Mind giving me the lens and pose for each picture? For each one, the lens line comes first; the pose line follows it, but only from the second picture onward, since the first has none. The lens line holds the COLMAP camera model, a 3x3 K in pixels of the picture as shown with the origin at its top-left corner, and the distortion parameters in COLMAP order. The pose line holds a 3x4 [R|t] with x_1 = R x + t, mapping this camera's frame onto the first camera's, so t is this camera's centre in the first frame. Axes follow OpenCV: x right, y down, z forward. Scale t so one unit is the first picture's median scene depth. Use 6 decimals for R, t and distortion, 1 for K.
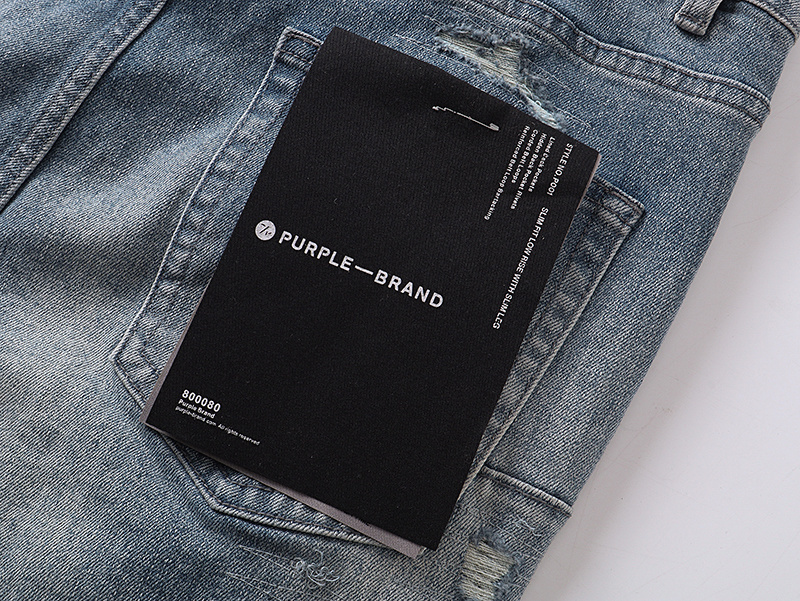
lens RADIAL K [[1098.9, 0, 400.0], [0, 1098.9, 300.5], [0, 0, 1]] dist [-0.009900, -0.024556]
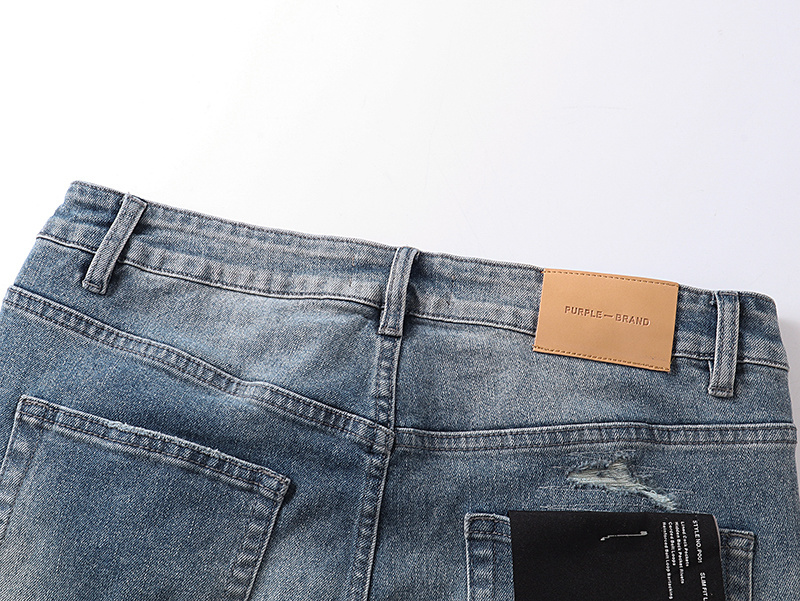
lens RADIAL K [[1098.9, 0, 400.0], [0, 1098.9, 300.5], [0, 0, 1]] dist [-0.009900, -0.024556]
pose [[0.900603, -0.418837, 0.116148, -0.230116], [0.417612, 0.907917, 0.035874, -0.591019], [-0.120479, 0.016196, 0.992584, -0.374255]]
